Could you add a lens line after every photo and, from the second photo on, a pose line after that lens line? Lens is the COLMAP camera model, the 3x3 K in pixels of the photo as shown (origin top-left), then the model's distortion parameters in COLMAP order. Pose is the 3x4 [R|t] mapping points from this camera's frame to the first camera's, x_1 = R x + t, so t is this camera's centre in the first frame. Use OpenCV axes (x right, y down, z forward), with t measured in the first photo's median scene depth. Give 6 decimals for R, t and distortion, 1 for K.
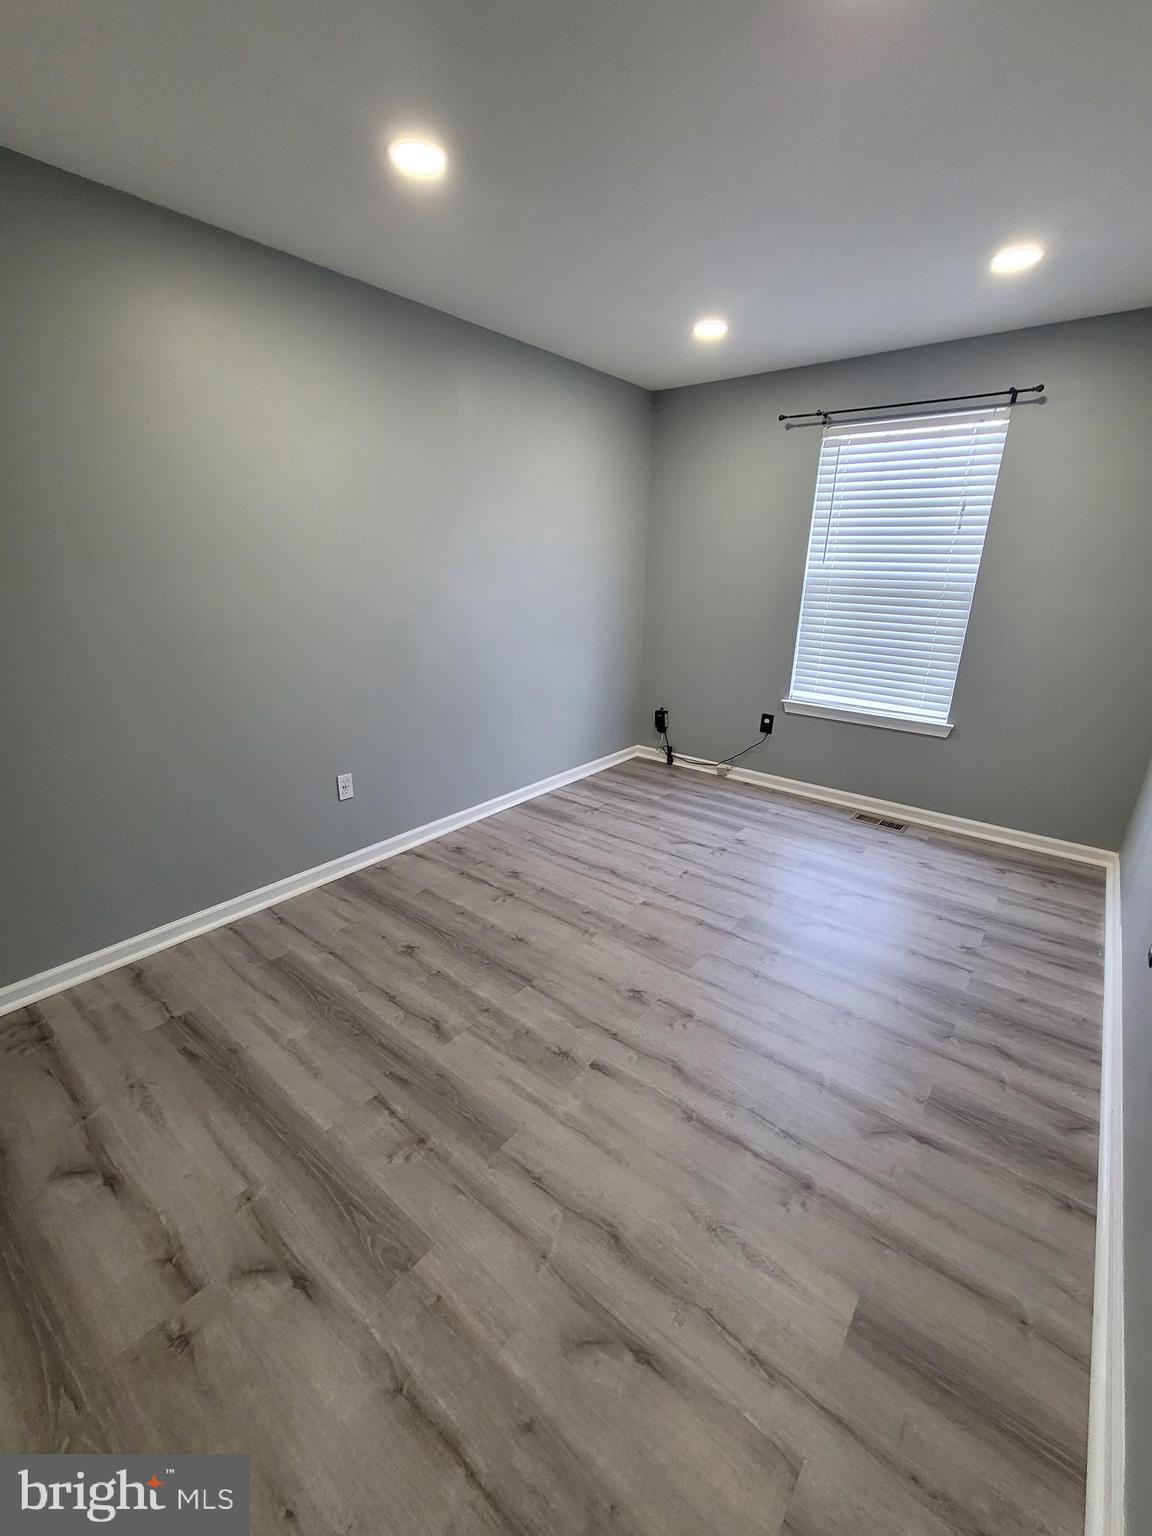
lens RADIAL K [[625.0, 0, 565.0], [0, 625.0, 775.8], [0, 0, 1]] dist [0.000559, -0.000679]
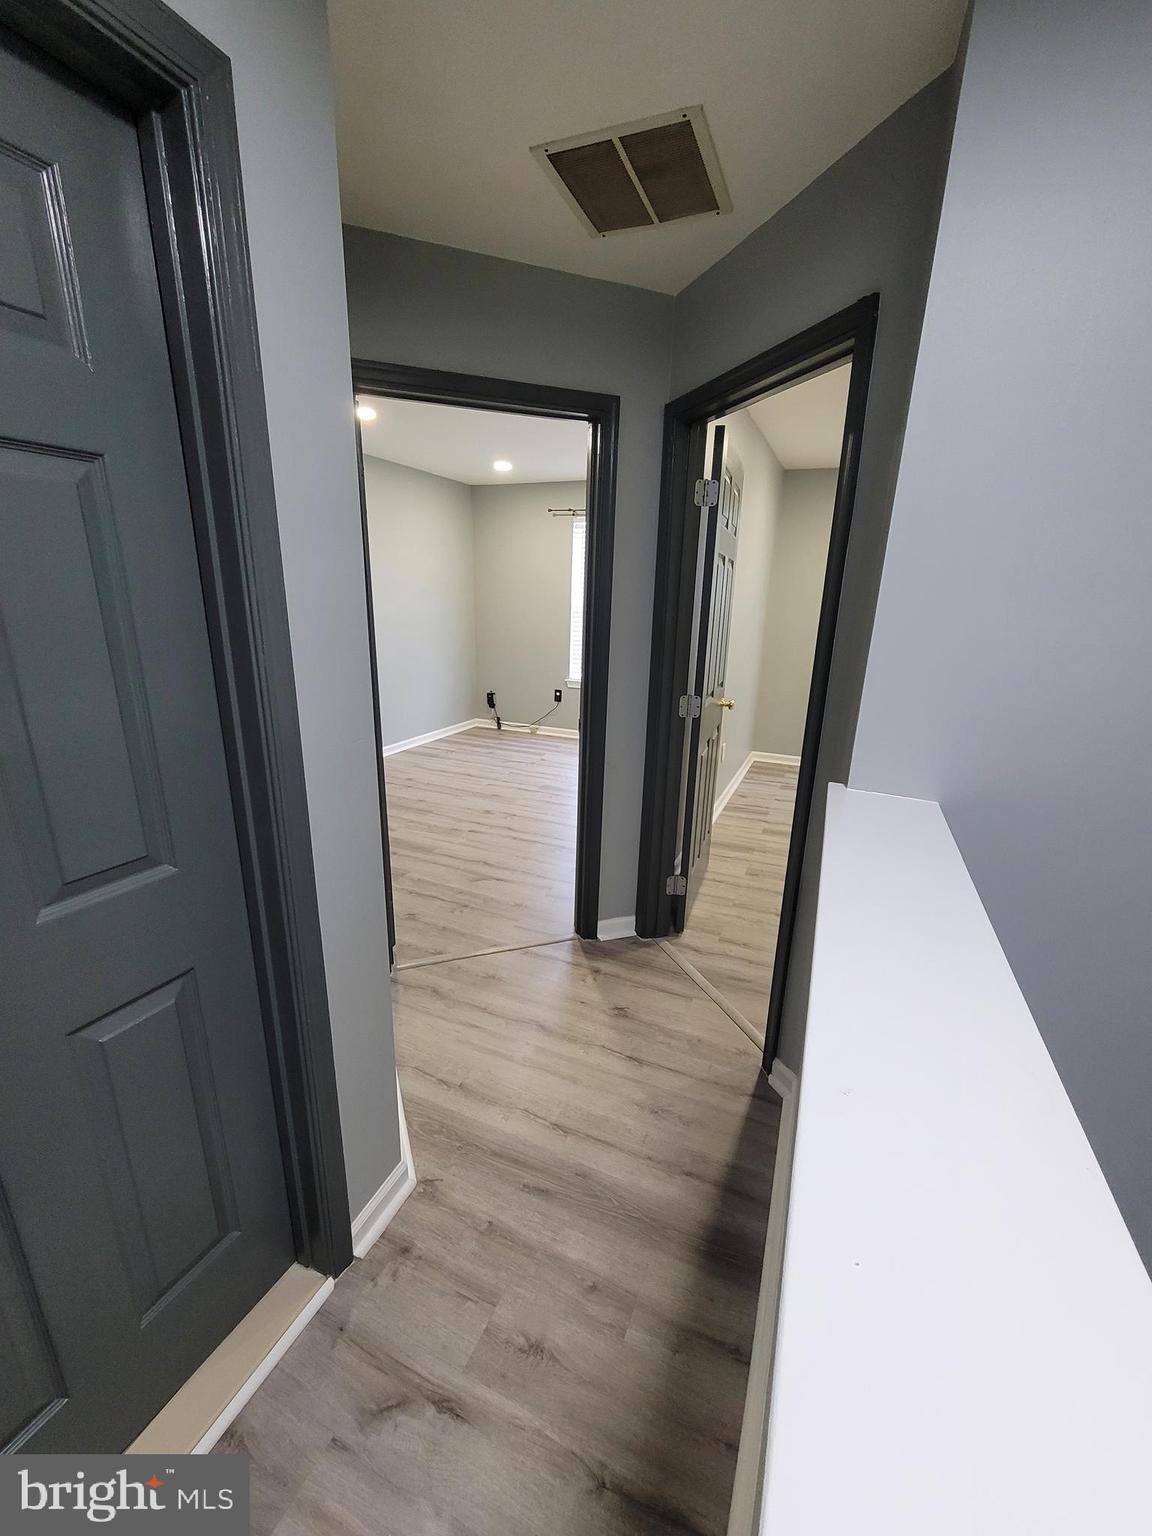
lens RADIAL K [[625.0, 0, 569.2], [0, 625.0, 778.8], [0, 0, 1]] dist [0.000559, -0.000679]
pose [[0.961647, -0.063601, 0.266816, -0.104868], [0.074474, 0.996747, -0.030821, 0.218145], [-0.263988, 0.049510, 0.963254, -0.643480]]
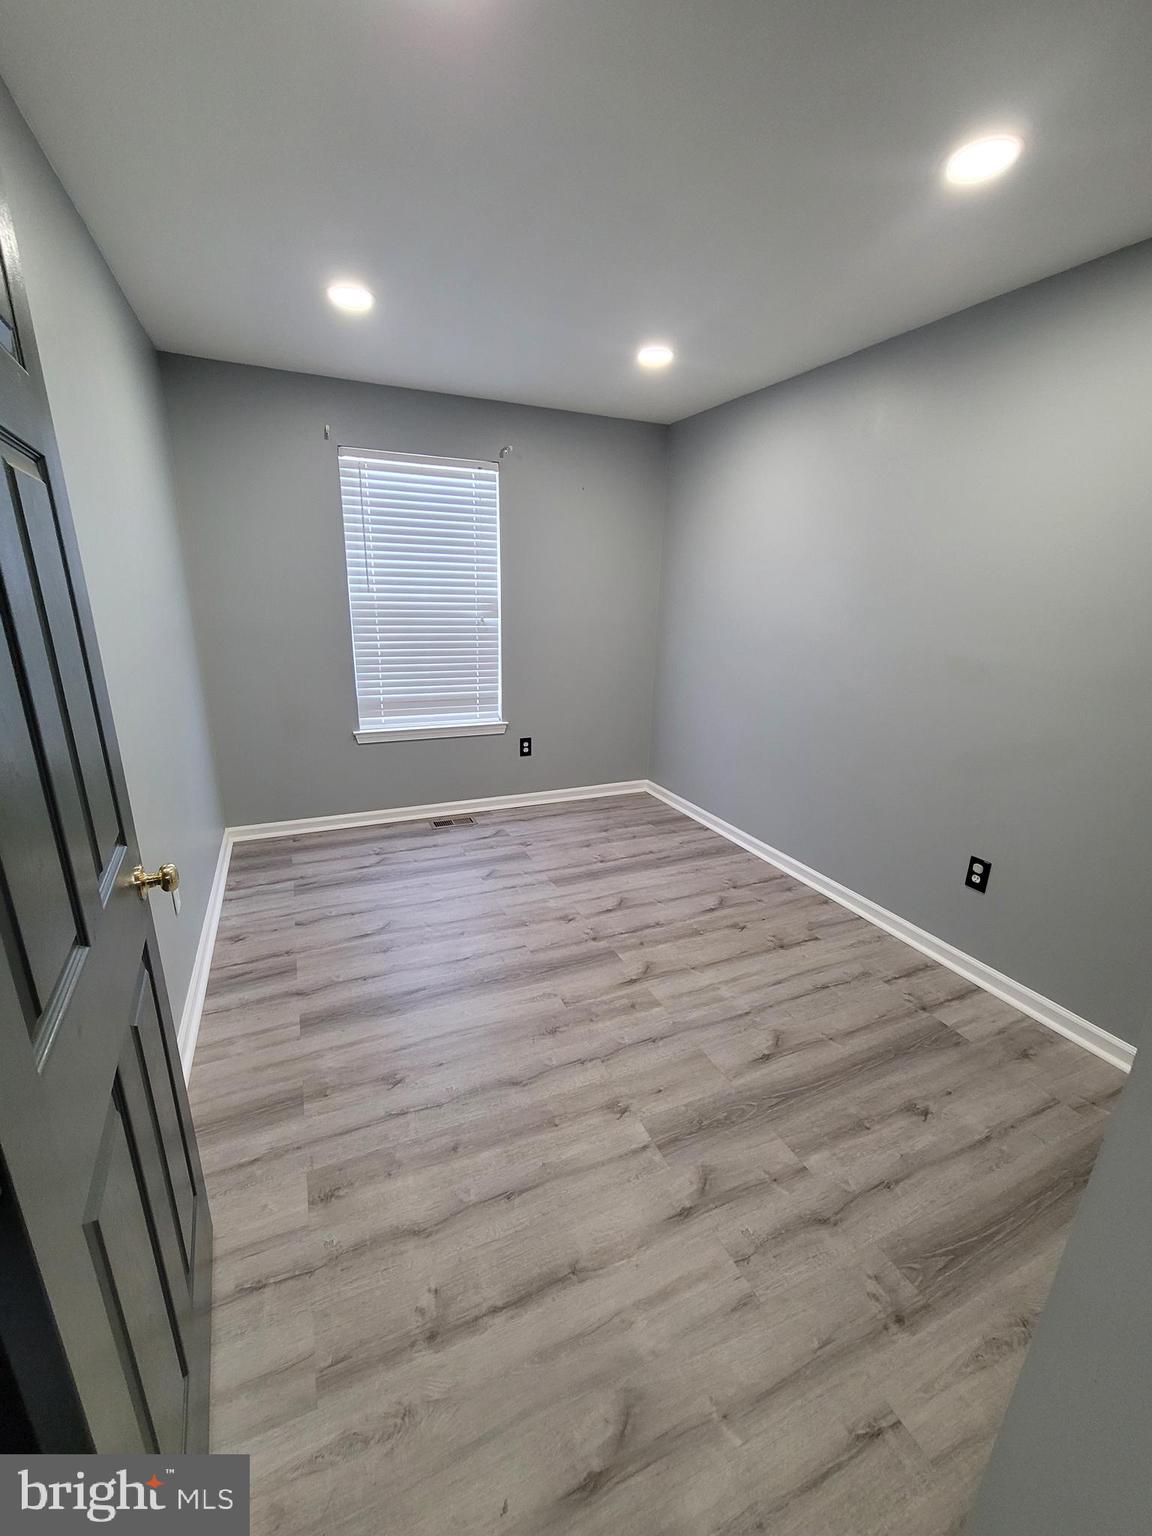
lens RADIAL K [[625.0, 0, 563.4], [0, 625.0, 777.7], [0, 0, 1]] dist [0.000559, -0.000679]
pose [[0.452854, -0.256509, 0.853889, 0.218528], [0.272624, 0.951688, 0.141303, 0.048598], [-0.848881, 0.168801, 0.500906, -0.154343]]
